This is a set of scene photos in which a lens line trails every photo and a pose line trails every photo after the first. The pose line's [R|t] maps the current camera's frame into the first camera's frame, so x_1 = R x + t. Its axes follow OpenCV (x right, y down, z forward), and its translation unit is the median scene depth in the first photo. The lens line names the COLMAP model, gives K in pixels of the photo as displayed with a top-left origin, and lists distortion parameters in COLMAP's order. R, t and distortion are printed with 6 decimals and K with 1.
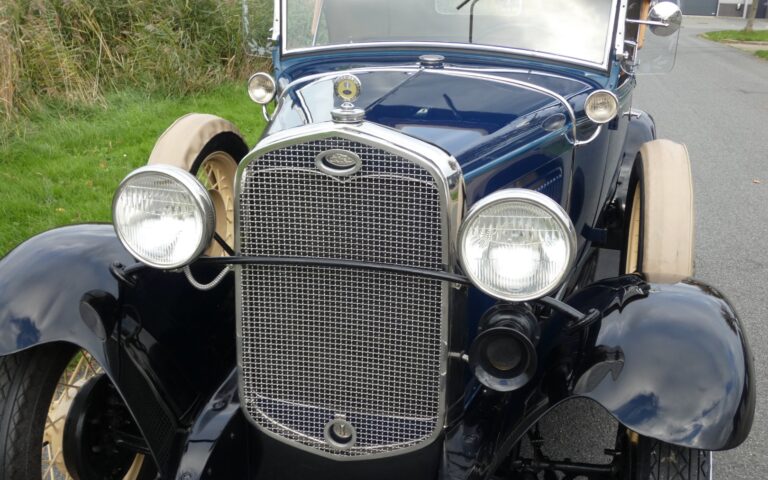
lens RADIAL K [[843.2, 0, 394.6], [0, 843.2, 244.6], [0, 0, 1]] dist [0.004849, -0.010434]
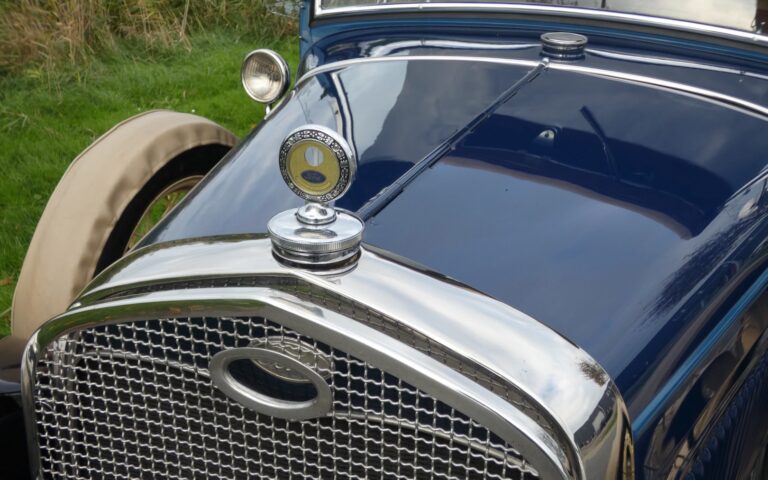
lens RADIAL K [[843.2, 0, 394.6], [0, 843.2, 244.6], [0, 0, 1]] dist [0.004849, -0.010434]
pose [[0.988949, 0.078811, -0.125575, 0.021132], [-0.070546, 0.995121, 0.068969, -0.169197], [0.130398, -0.059348, 0.989684, 0.623341]]
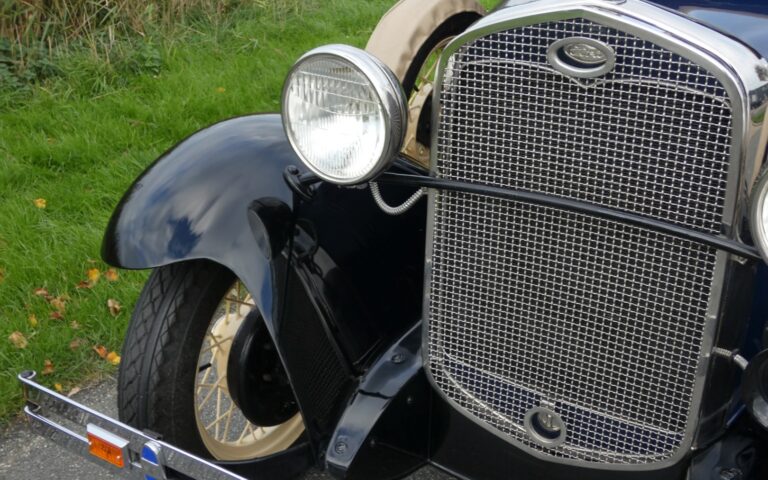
lens RADIAL K [[843.2, 0, 394.6], [0, 843.2, 244.6], [0, 0, 1]] dist [0.004849, -0.010434]
pose [[0.942676, 0.131903, -0.306534, 0.018517], [-0.092936, 0.985995, 0.138477, -0.027074], [0.320506, -0.102051, 0.941733, 0.279397]]
